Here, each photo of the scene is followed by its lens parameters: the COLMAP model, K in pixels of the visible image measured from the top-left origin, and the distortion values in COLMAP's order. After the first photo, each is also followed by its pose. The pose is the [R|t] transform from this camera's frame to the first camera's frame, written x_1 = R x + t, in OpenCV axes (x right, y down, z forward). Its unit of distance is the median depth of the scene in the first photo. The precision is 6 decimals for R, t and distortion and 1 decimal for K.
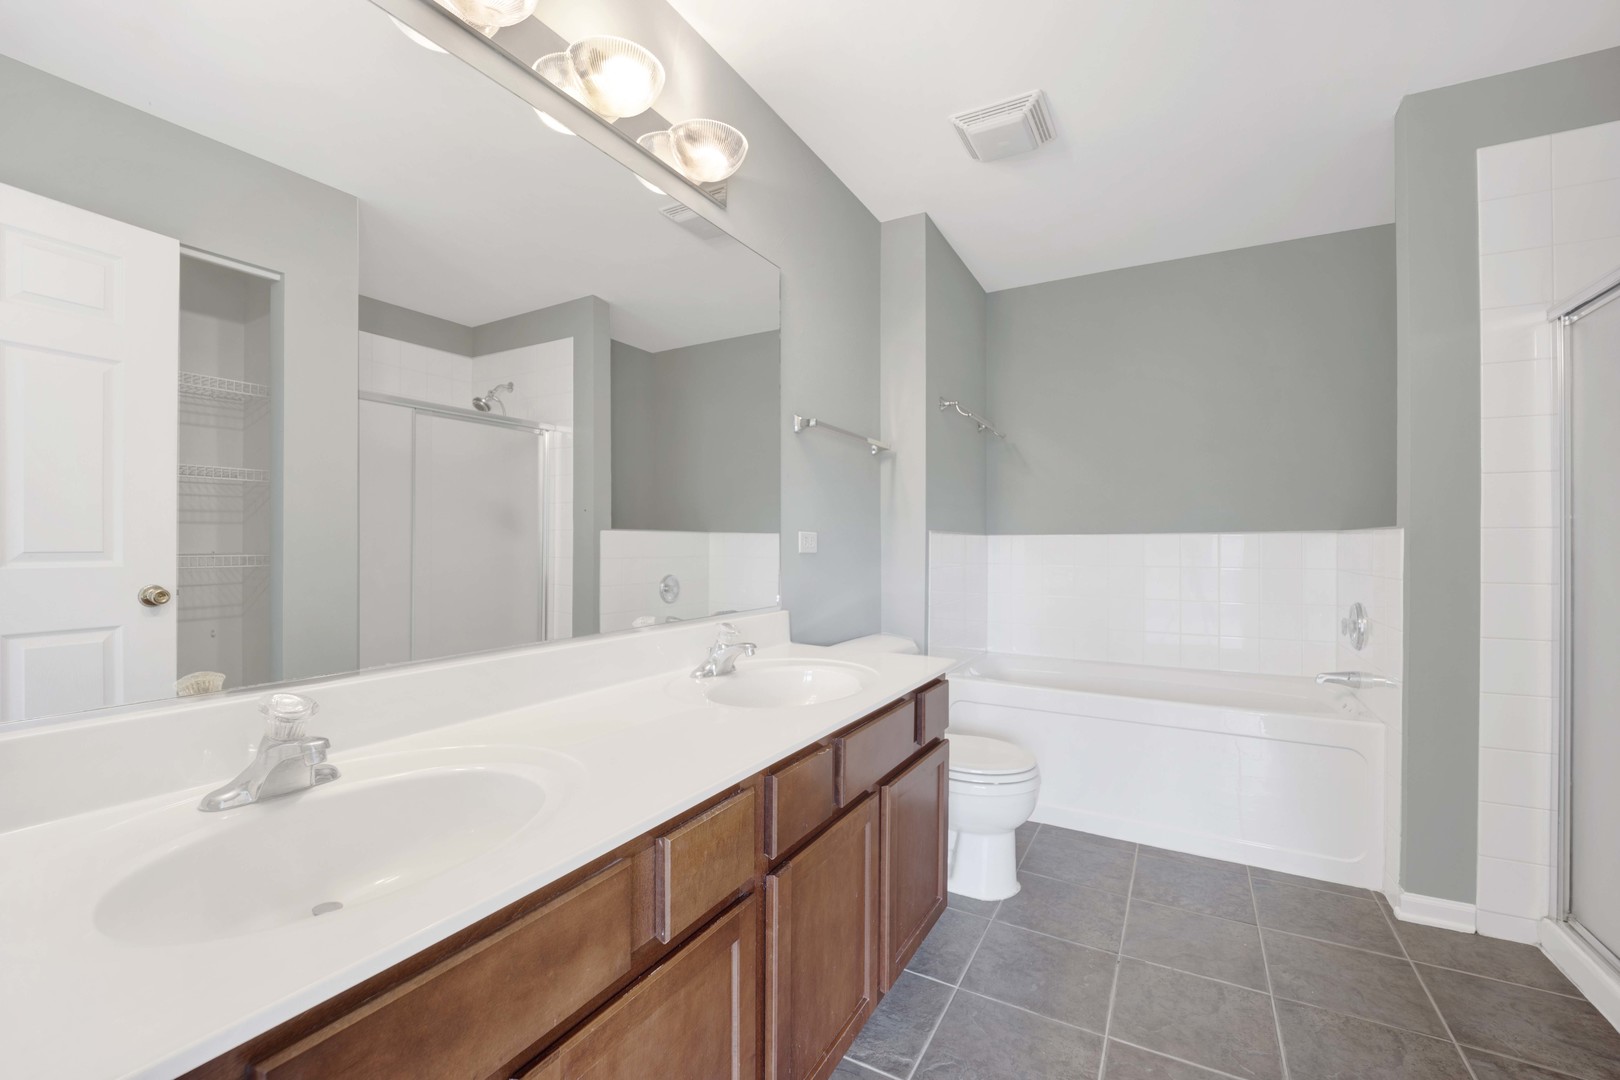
lens RADIAL K [[675.3, 0, 810.0], [0, 675.3, 540.0], [0, 0, 1]] dist [-0.001223, -0.009923]
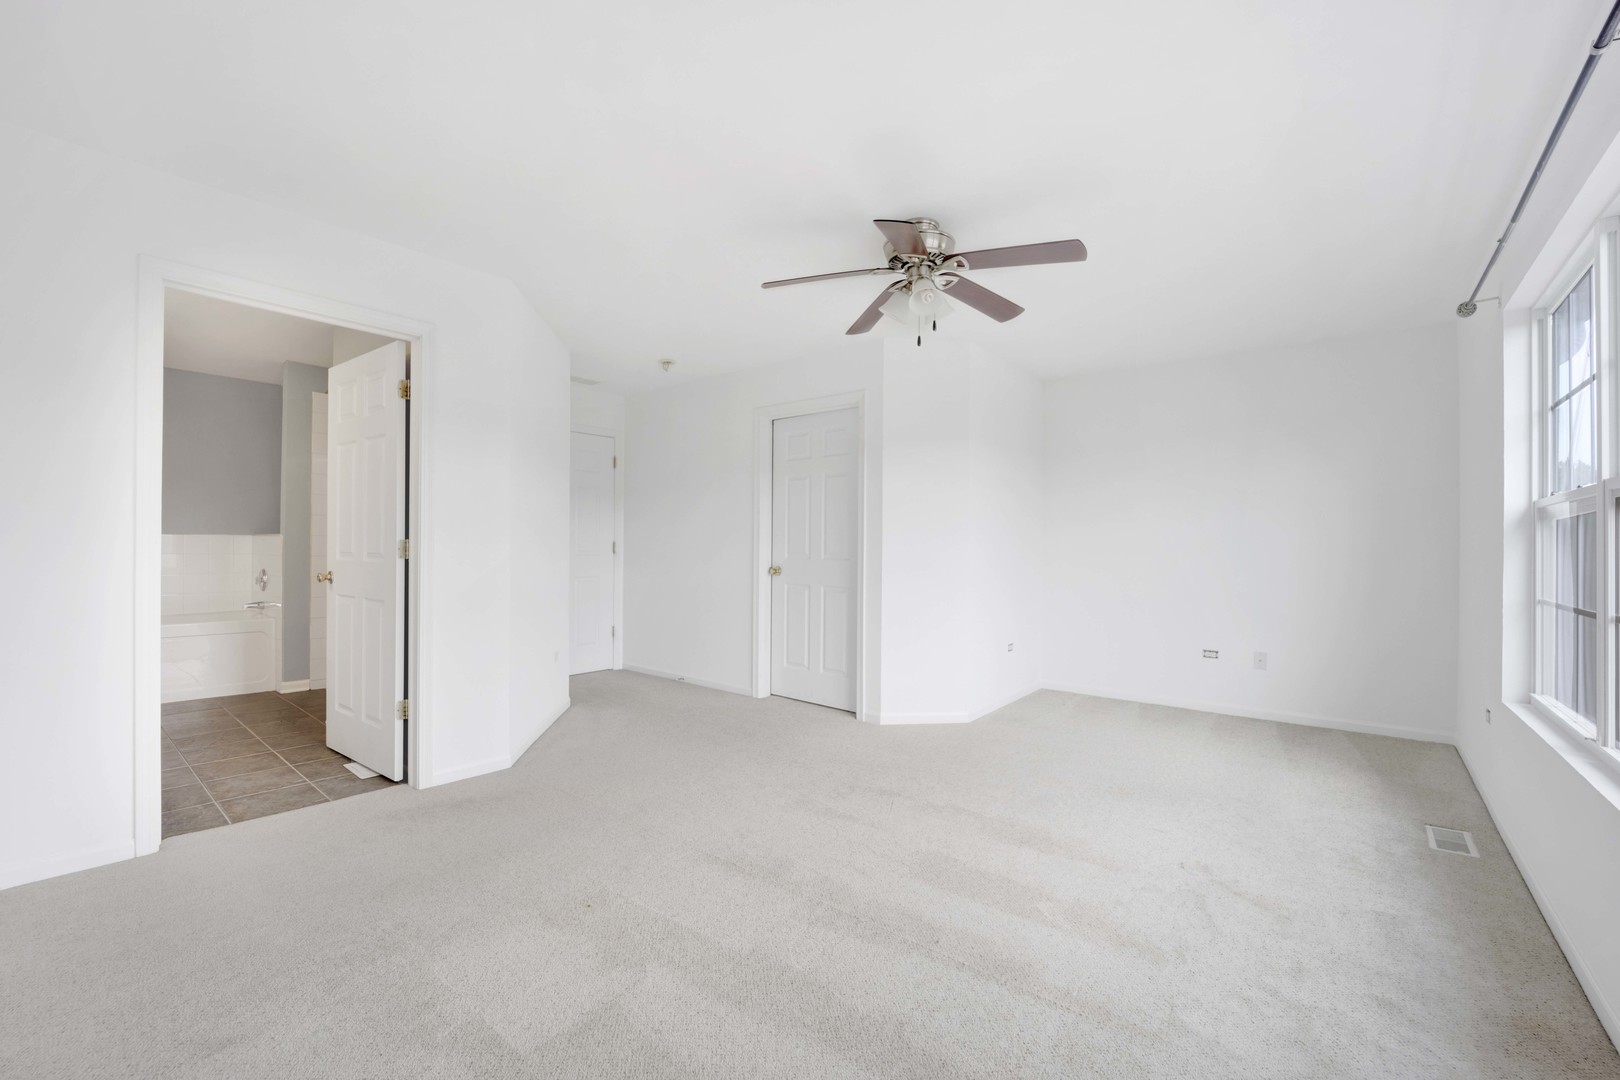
lens RADIAL K [[675.3, 0, 810.0], [0, 675.3, 540.0], [0, 0, 1]] dist [-0.001223, -0.009923]
pose [[0.193935, 0.005624, 0.980998, -0.949404], [-0.006586, 0.999968, -0.004431, -0.001216], [-0.980992, -0.005601, 0.193966, -1.127006]]
